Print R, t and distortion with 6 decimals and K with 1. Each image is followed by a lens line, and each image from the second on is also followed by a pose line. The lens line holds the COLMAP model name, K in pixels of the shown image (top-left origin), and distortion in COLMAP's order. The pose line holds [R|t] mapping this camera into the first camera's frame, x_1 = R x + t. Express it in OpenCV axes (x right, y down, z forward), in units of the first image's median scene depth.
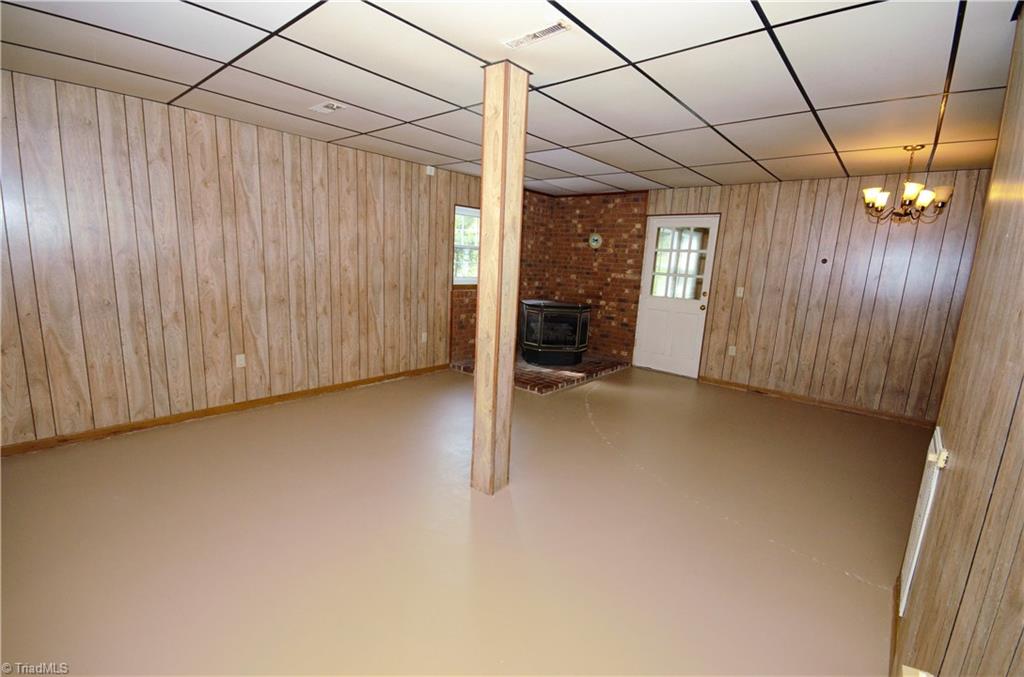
lens RADIAL K [[449.3, 0, 511.9], [0, 449.3, 341.9], [0, 0, 1]] dist [-0.000445, -0.006452]
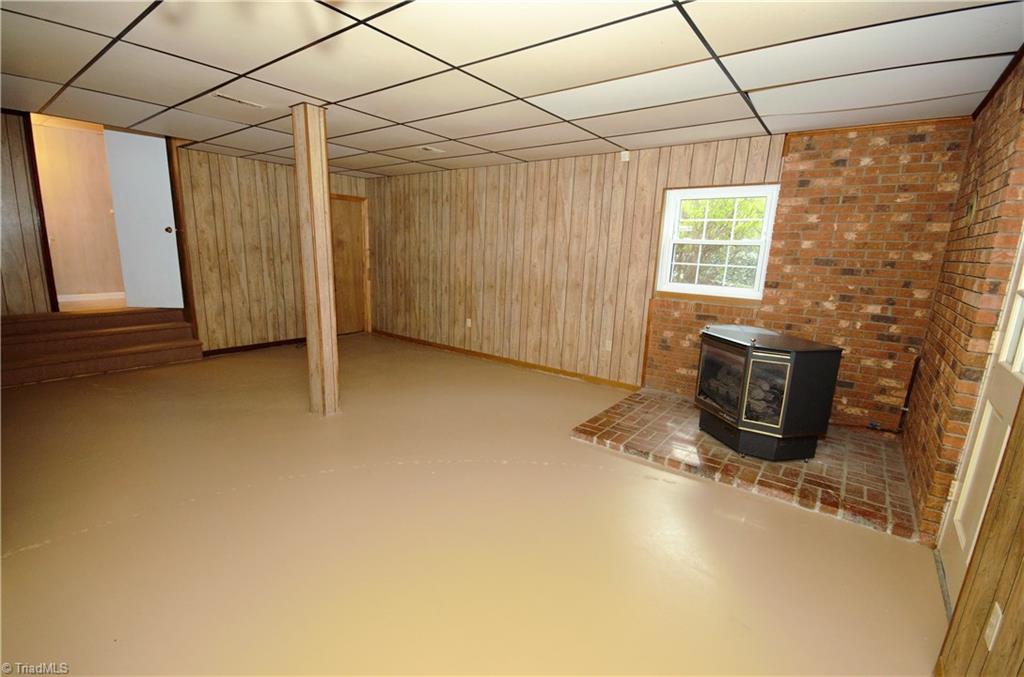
lens RADIAL K [[449.3, 0, 511.3], [0, 449.3, 342.8], [0, 0, 1]] dist [-0.000445, -0.006452]
pose [[0.068055, 0.152534, -0.985952, 0.721983], [-0.215422, 0.967178, 0.134760, -0.100950], [0.974147, 0.203225, 0.098680, 0.775511]]
